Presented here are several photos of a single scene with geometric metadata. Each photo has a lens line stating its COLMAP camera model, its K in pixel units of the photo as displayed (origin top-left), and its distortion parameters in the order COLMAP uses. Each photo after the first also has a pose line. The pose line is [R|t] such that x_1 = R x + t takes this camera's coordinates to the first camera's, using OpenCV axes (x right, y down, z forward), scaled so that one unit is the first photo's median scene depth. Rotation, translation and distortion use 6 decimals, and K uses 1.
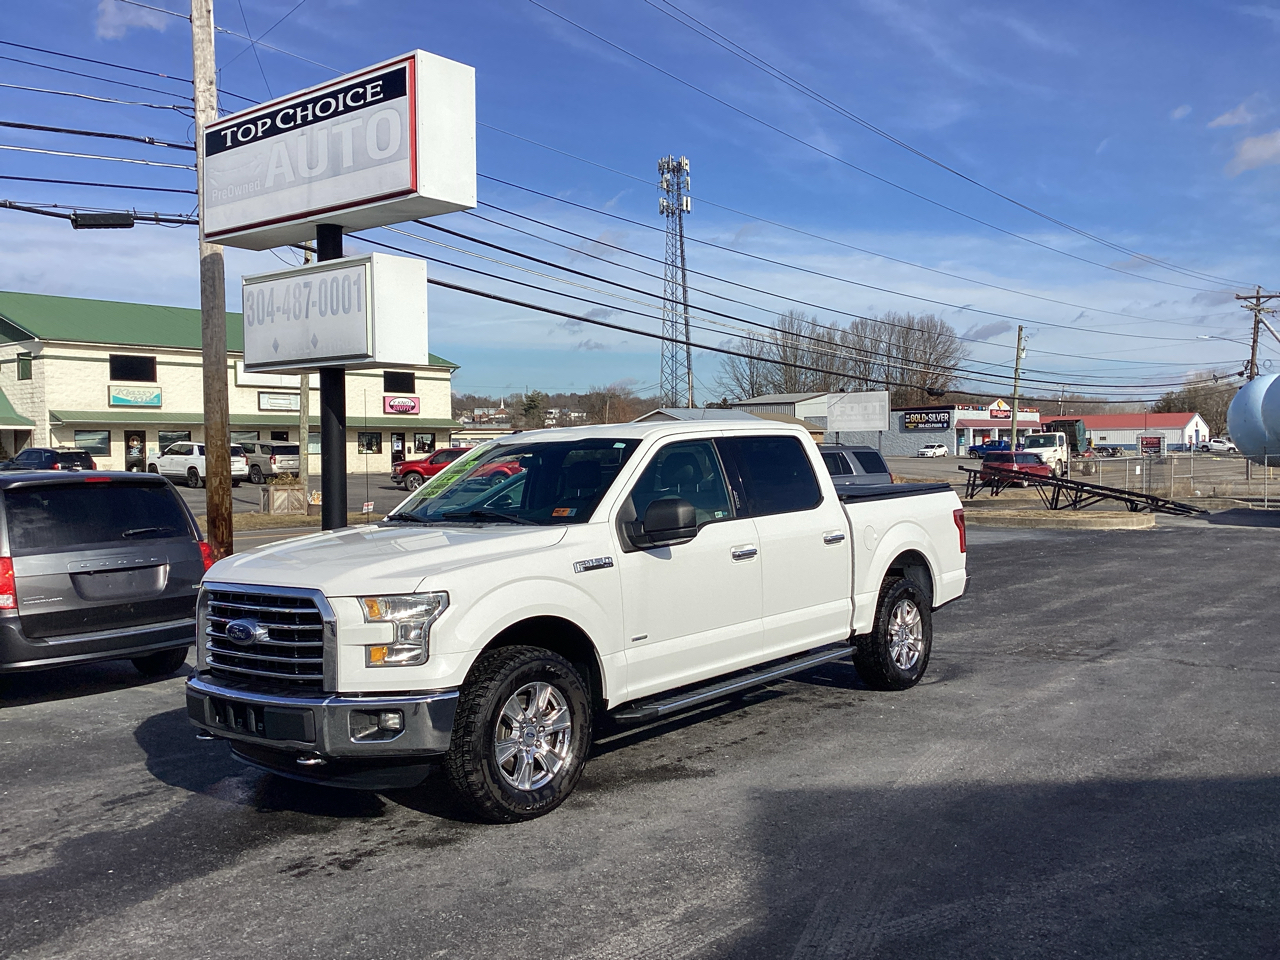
lens RADIAL K [[1146.7, 0, 640.9], [0, 1146.7, 479.3], [0, 0, 1]] dist [0.129207, -0.233845]
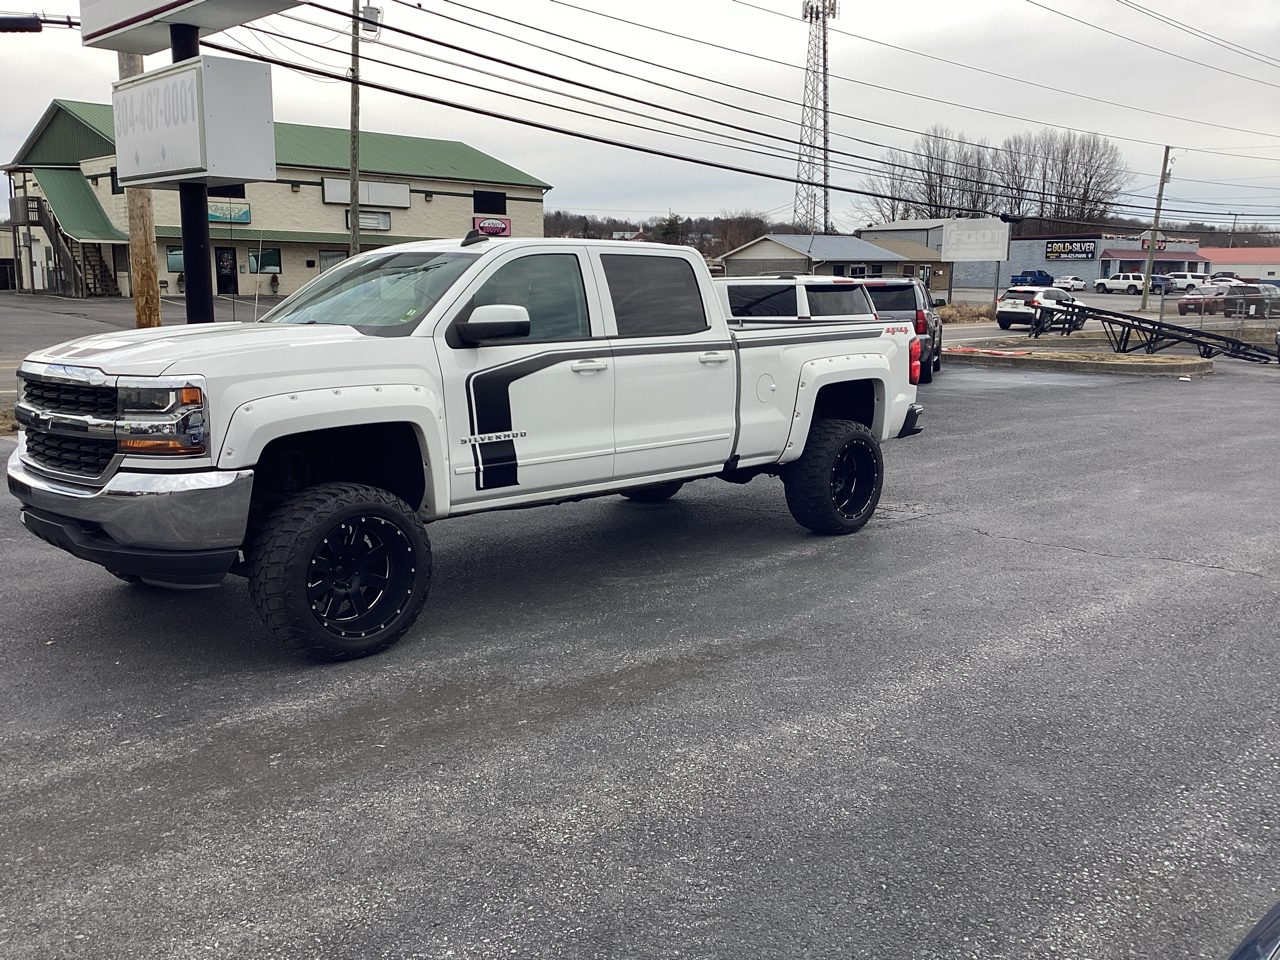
lens RADIAL K [[1150.3, 0, 641.2], [0, 1150.3, 481.6], [0, 0, 1]] dist [0.126690, -0.230720]
pose [[0.992252, 0.040764, -0.117361, 0.087431], [-0.022772, 0.988310, 0.150746, -0.002866], [0.122134, -0.146906, 0.981581, 0.027825]]
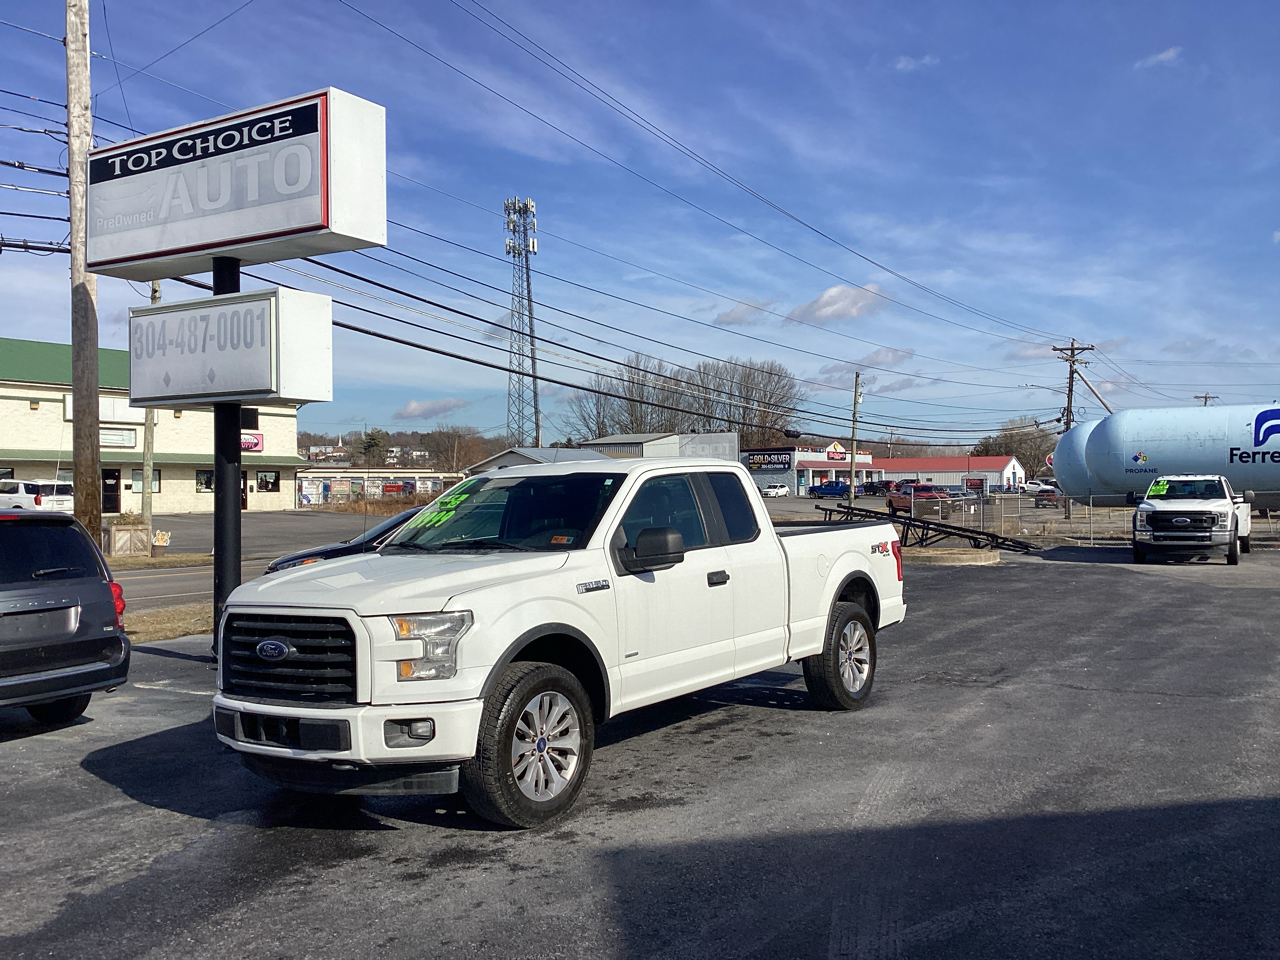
lens RADIAL K [[1146.7, 0, 640.9], [0, 1146.7, 479.3], [0, 0, 1]] dist [0.129207, -0.233845]
pose [[0.990717, 0.003743, 0.135888, -0.022025], [0.000934, 0.999410, -0.034341, 0.000563], [-0.135936, 0.034149, 0.990129, -0.004928]]
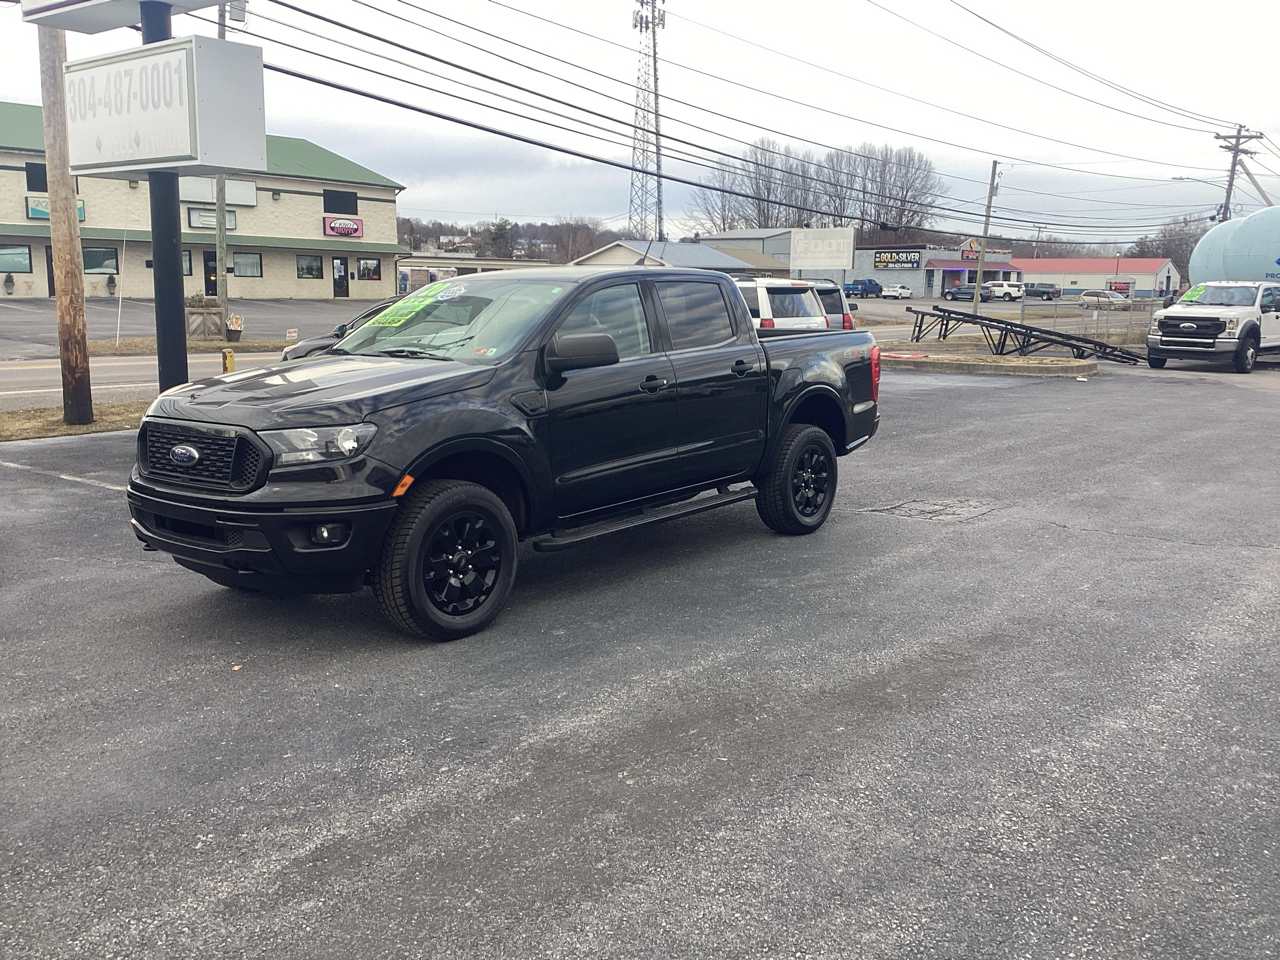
lens RADIAL K [[1150.3, 0, 641.2], [0, 1150.3, 481.6], [0, 0, 1]] dist [0.126690, -0.230720]
pose [[0.999369, 0.021549, 0.028236, 0.030430], [-0.025360, 0.989481, 0.142420, 0.000282], [-0.024870, -0.143046, 0.989404, 0.030554]]
